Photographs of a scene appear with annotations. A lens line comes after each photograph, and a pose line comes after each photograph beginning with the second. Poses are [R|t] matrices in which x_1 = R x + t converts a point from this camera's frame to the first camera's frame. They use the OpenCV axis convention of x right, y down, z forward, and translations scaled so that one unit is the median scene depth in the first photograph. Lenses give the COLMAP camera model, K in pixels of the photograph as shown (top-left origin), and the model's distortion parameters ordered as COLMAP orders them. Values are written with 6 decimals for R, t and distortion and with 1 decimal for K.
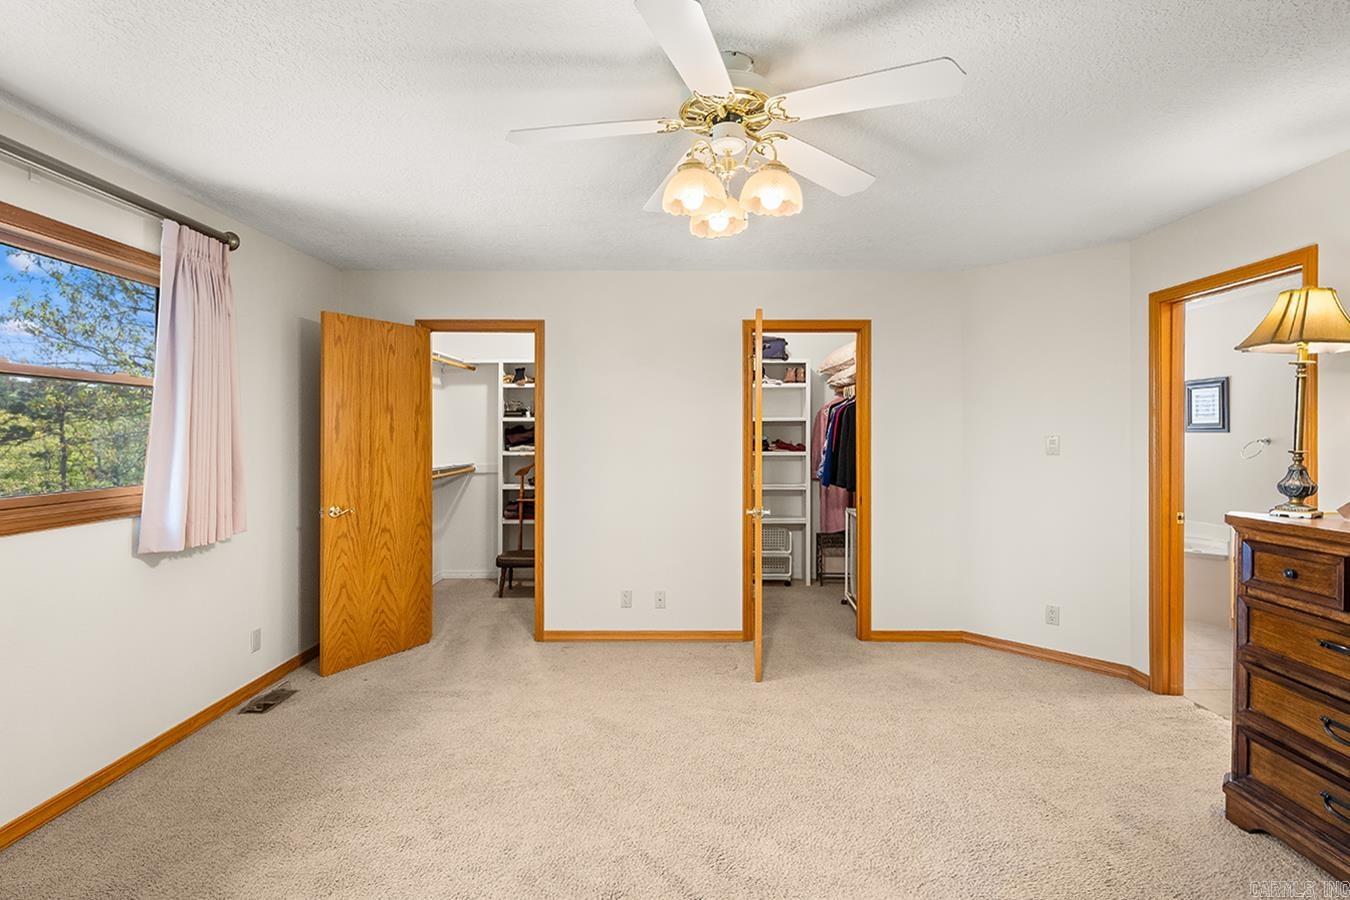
lens RADIAL K [[652.4, 0, 677.3], [0, 652.4, 434.0], [0, 0, 1]] dist [0.000348, -0.000042]
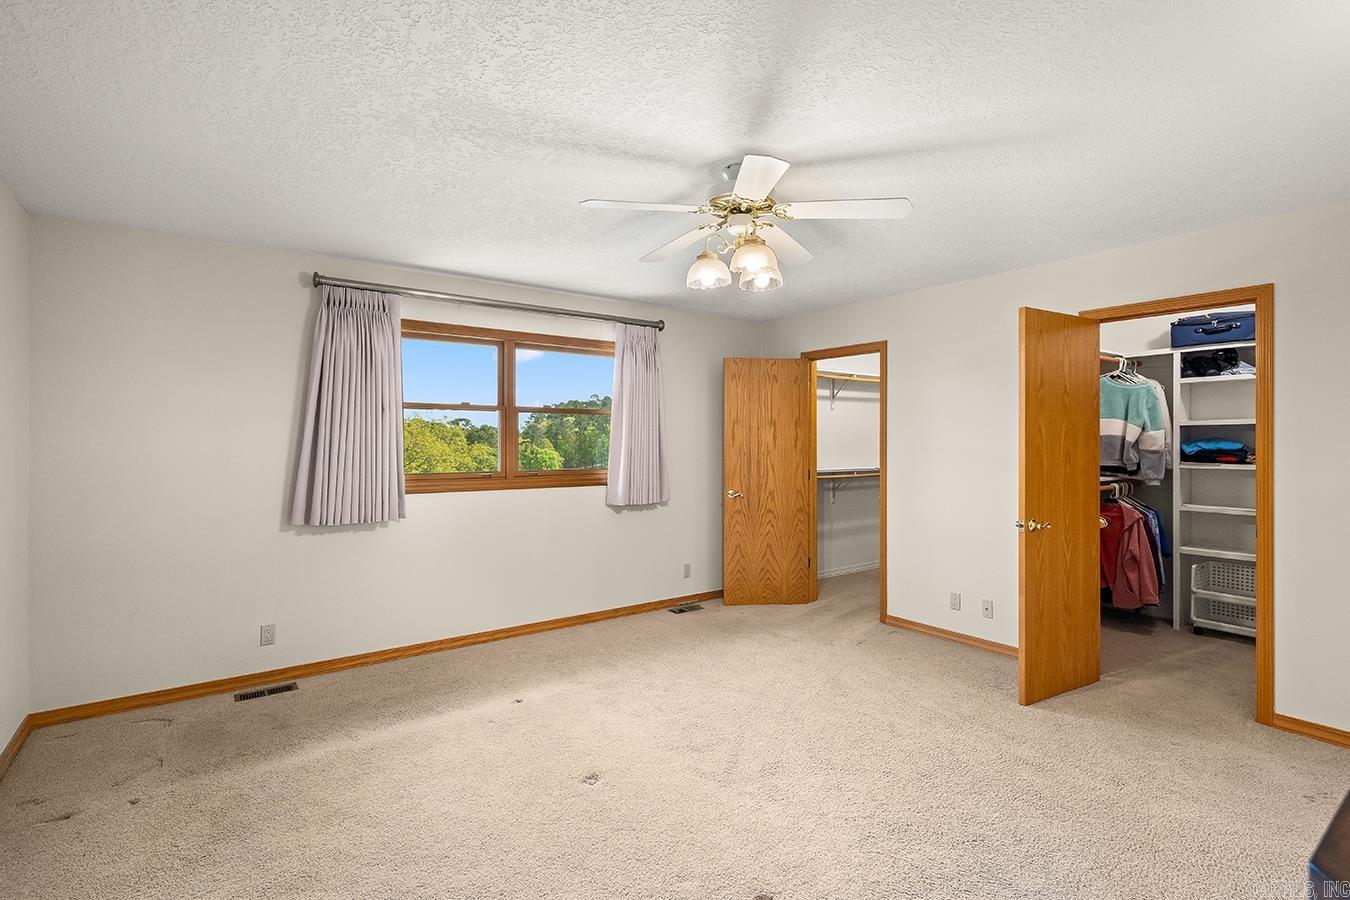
lens RADIAL K [[645.2, 0, 676.0], [0, 645.2, 444.6], [0, 0, 1]] dist [0.001067, 0.000523]
pose [[0.590381, 0.004338, -0.807113, 0.558243], [-0.000069, 0.999986, 0.005325, 0.000303], [0.807125, -0.003088, 0.590373, 0.048368]]
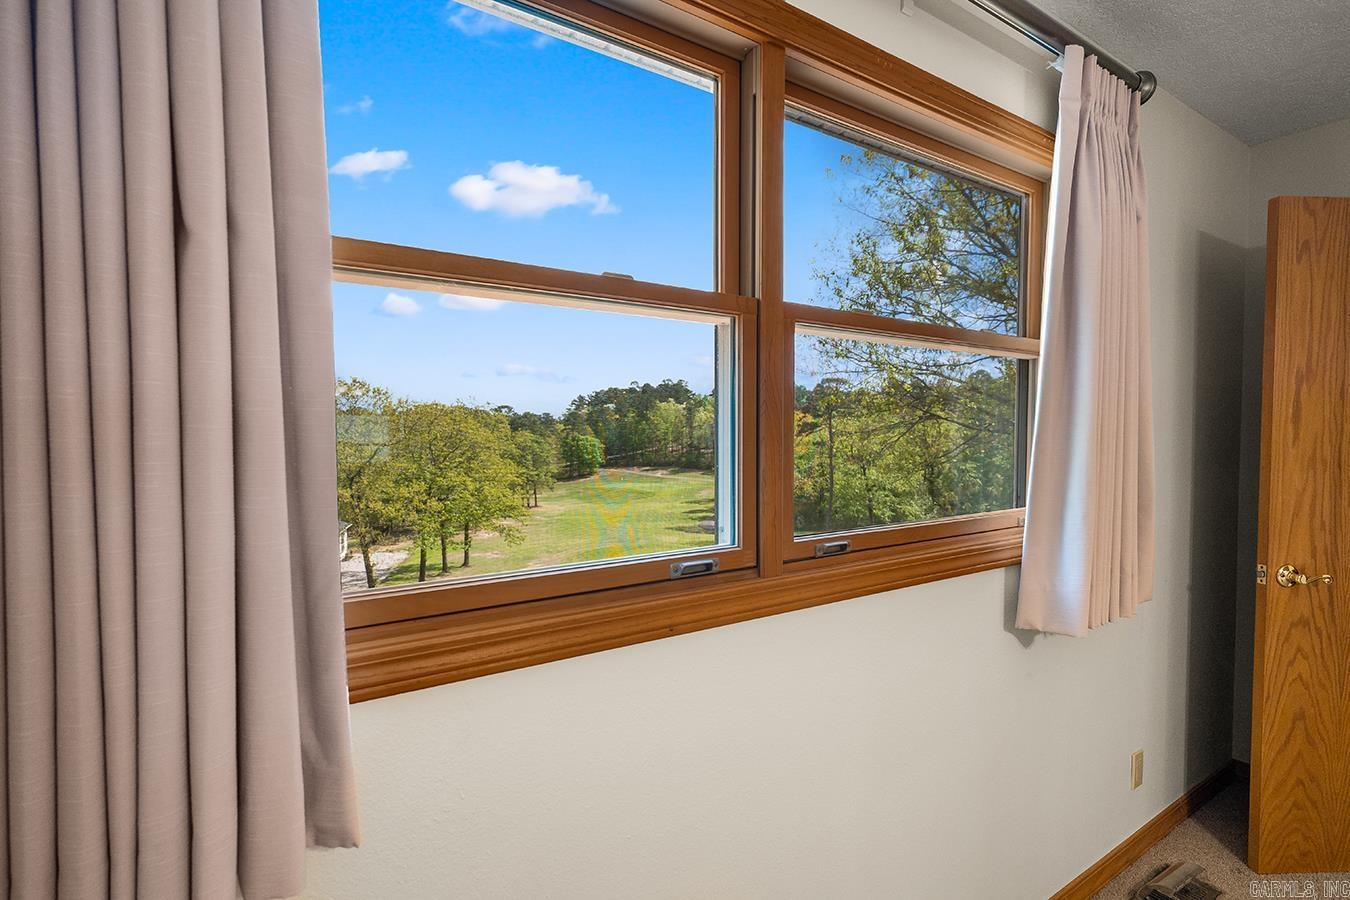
lens RADIAL K [[627.7, 0, 677.7], [0, 627.7, 446.6], [0, 0, 1]] dist [0.001104, 0.000411]
pose [[0.549154, 0.024641, -0.835358, -0.368460], [0.000113, 0.999563, 0.029558, -0.001285], [0.835721, -0.016326, 0.548911, 0.302186]]
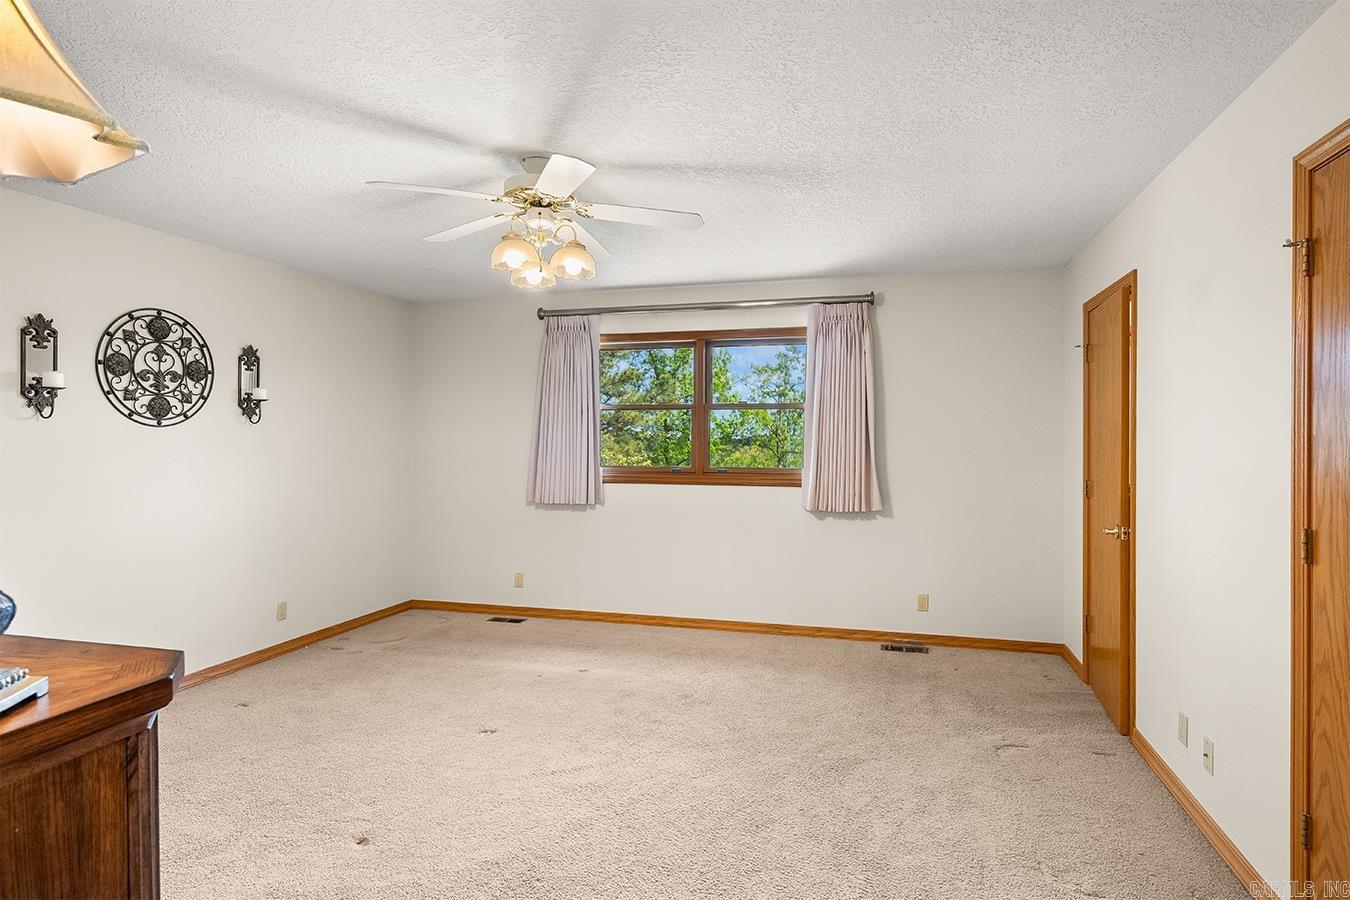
lens RADIAL K [[716.2, 0, 693.5], [0, 716.2, 444.0], [0, 0, 1]] dist [-0.000917, -0.000101]
pose [[-0.267055, 0.012078, -0.963605, 0.731656], [0.000877, 0.999924, 0.012290, -0.005281], [0.963681, 0.002438, -0.267046, 0.868780]]
